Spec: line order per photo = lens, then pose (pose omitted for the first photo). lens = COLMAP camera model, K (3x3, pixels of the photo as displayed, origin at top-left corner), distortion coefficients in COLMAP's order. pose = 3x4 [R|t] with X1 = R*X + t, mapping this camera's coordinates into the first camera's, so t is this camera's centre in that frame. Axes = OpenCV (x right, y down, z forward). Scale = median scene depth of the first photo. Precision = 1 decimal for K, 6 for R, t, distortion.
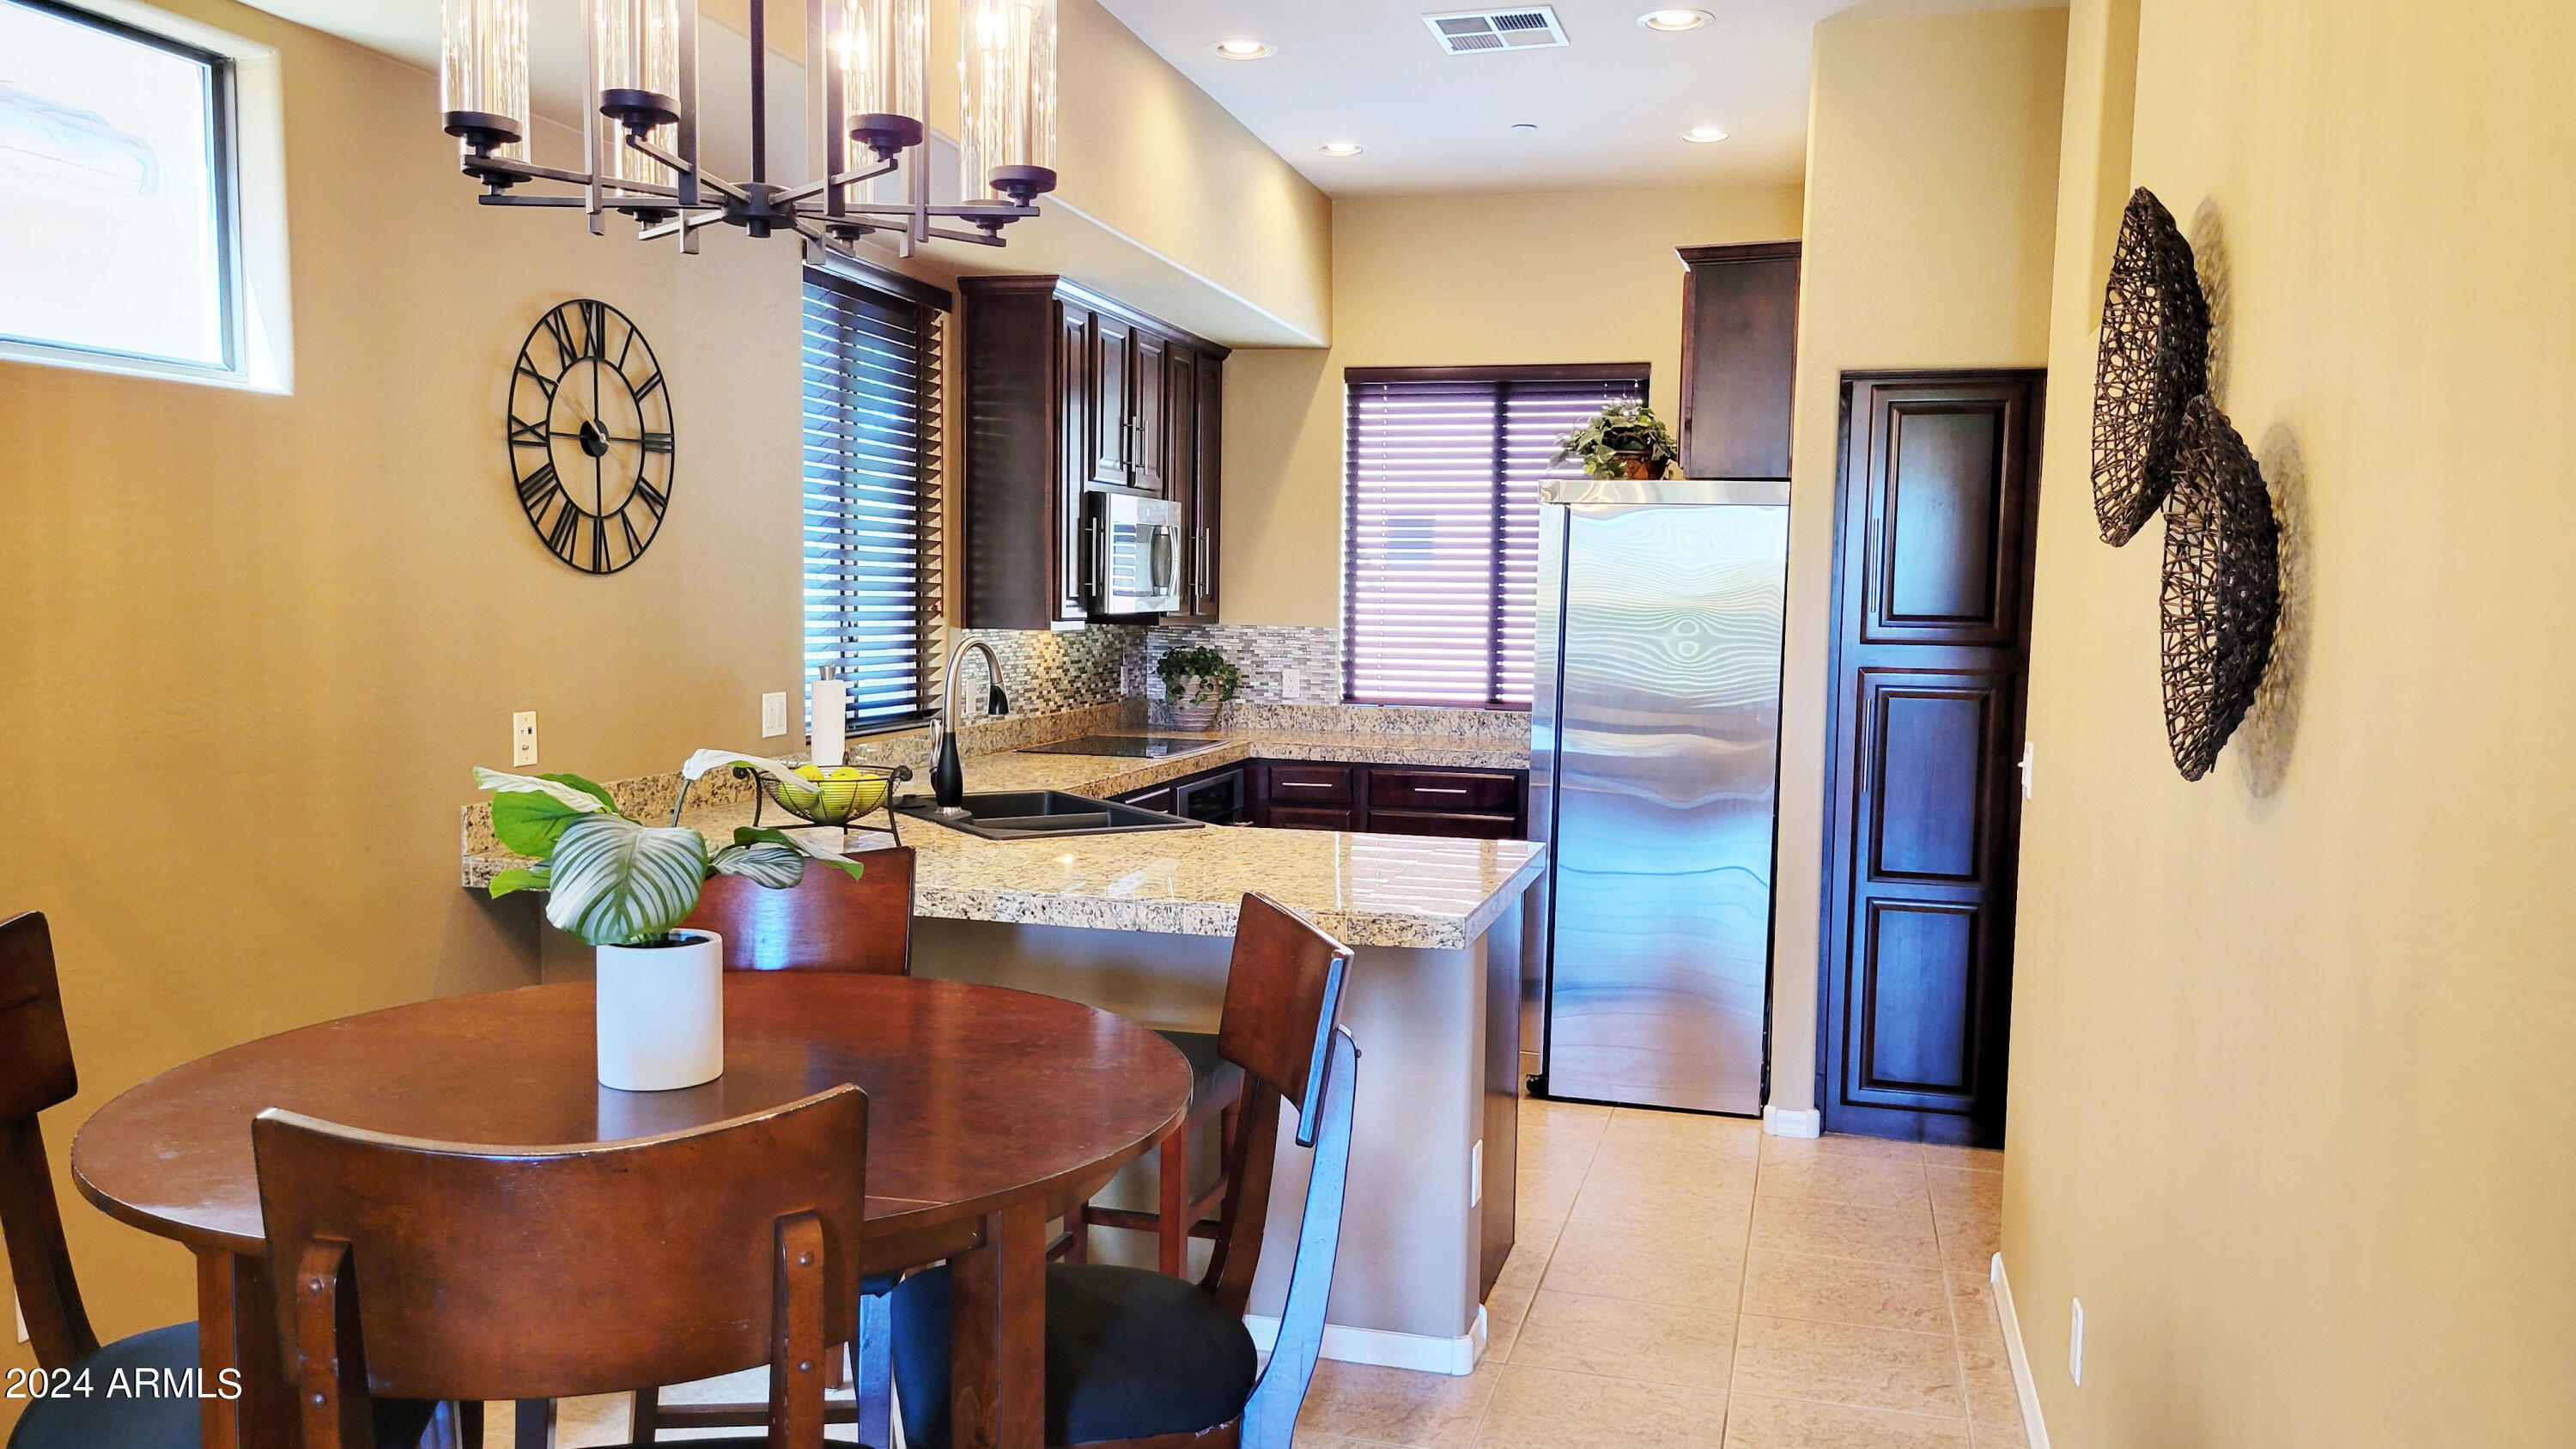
lens RADIAL K [[1925.8, 0, 1294.1], [0, 1925.8, 743.9], [0, 0, 1]] dist [0.046491, -0.042362]
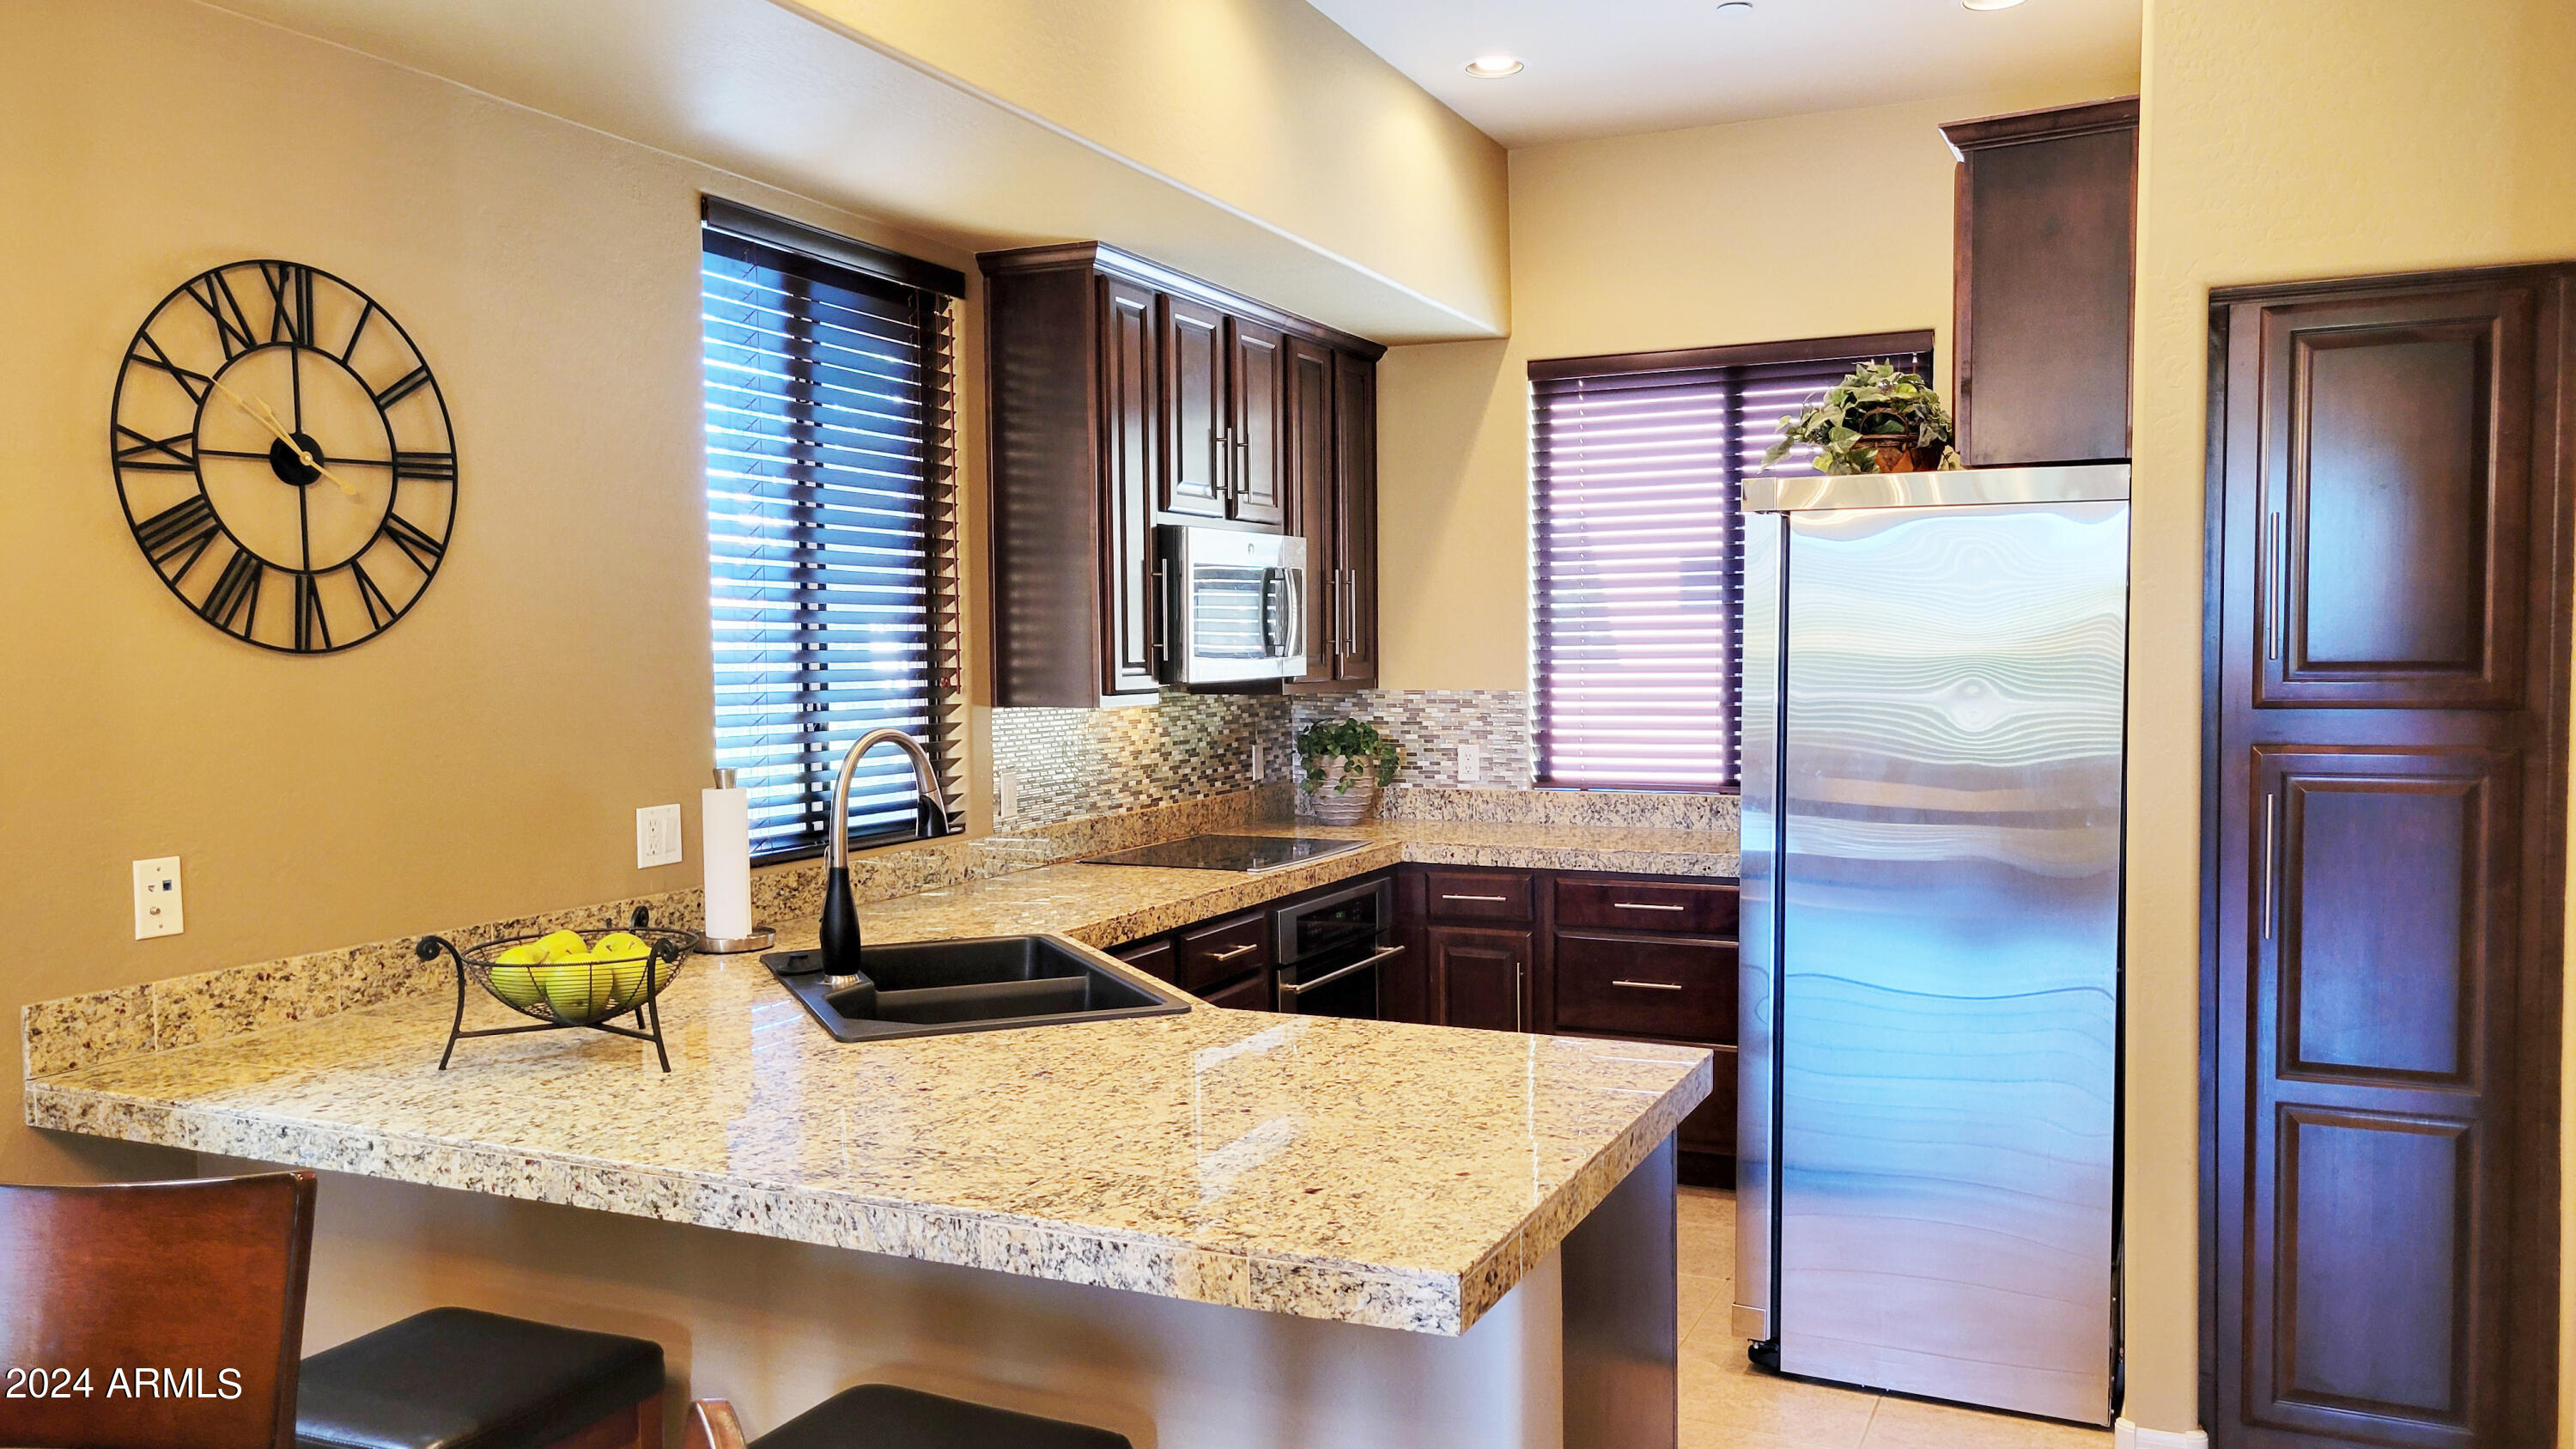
lens RADIAL K [[1936.0, 0, 1256.6], [0, 1936.0, 739.5], [0, 0, 1]] dist [0.047365, -0.039199]
pose [[0.983135, -0.016922, -0.182096, 0.084705], [0.011332, 0.999433, -0.031699, -0.024562], [0.182529, 0.029101, 0.982770, 0.299264]]
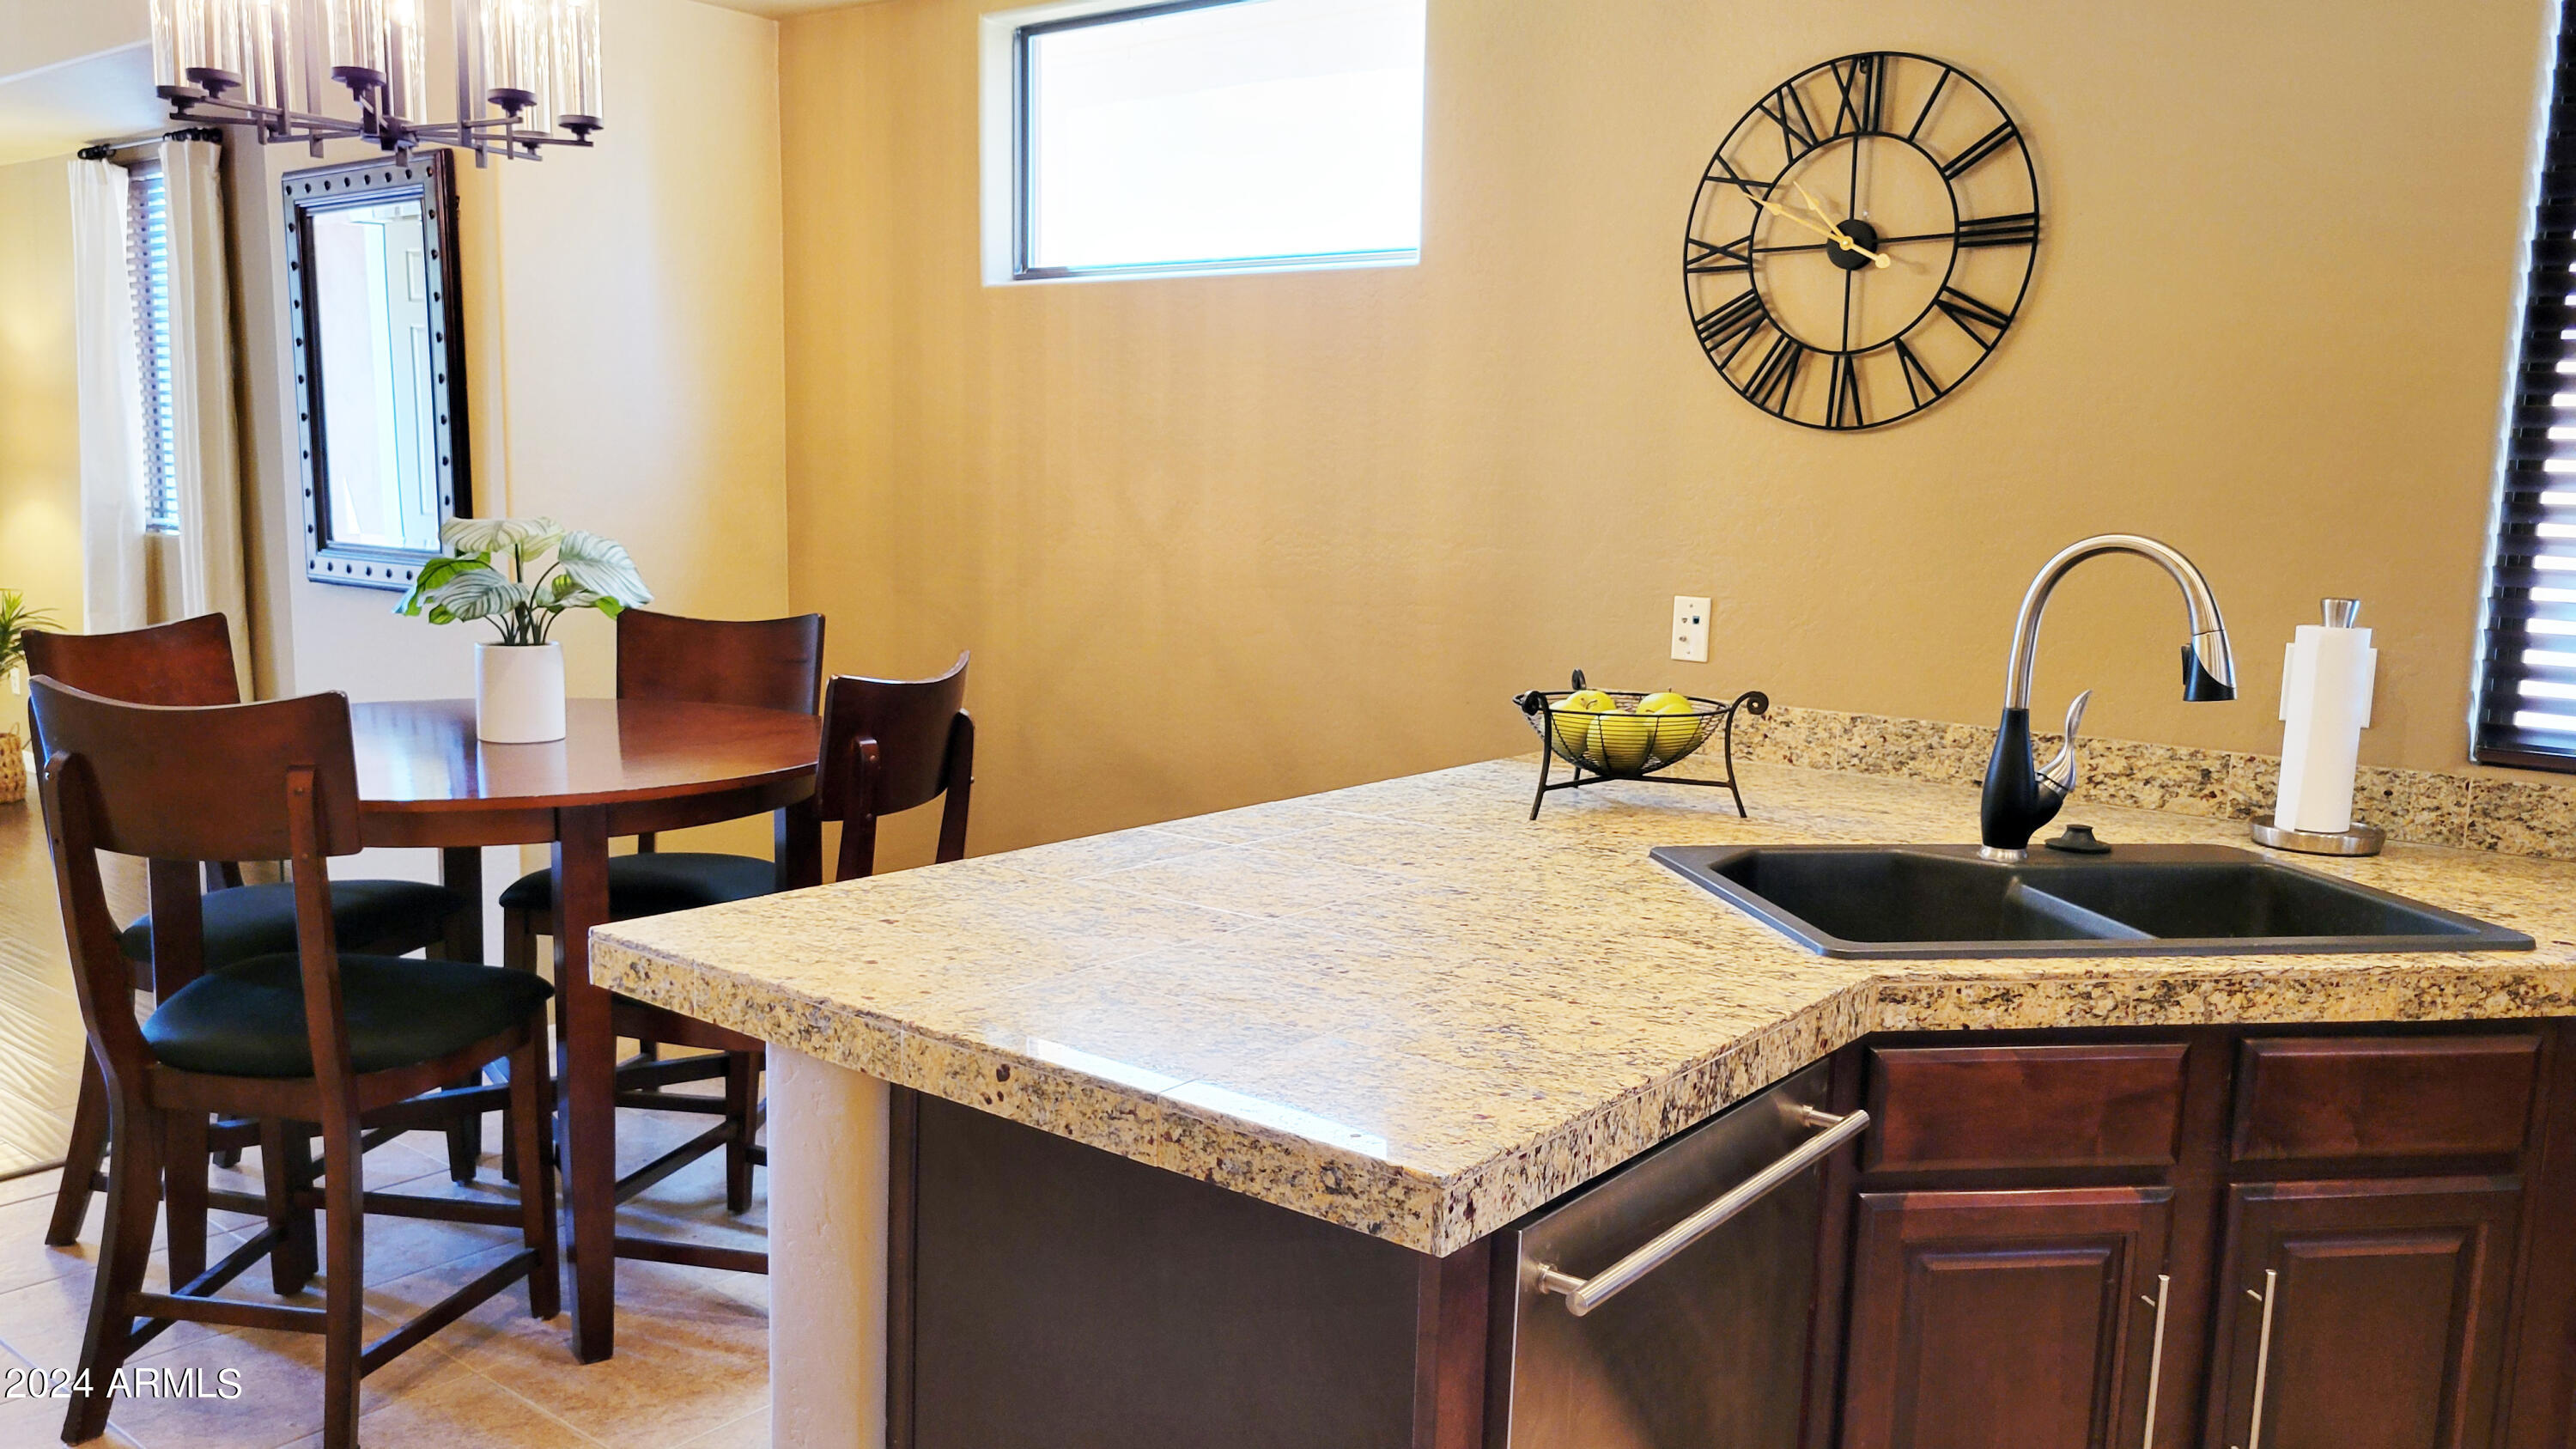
lens RADIAL K [[1976.4, 0, 1290.5], [0, 1976.4, 781.1], [0, 0, 1]] dist [0.036843, -0.062005]
pose [[-0.397174, 0.121872, -0.909615, 0.352706], [-0.107077, 0.978220, 0.177818, -0.055254], [0.911475, 0.168024, -0.375474, 0.900363]]
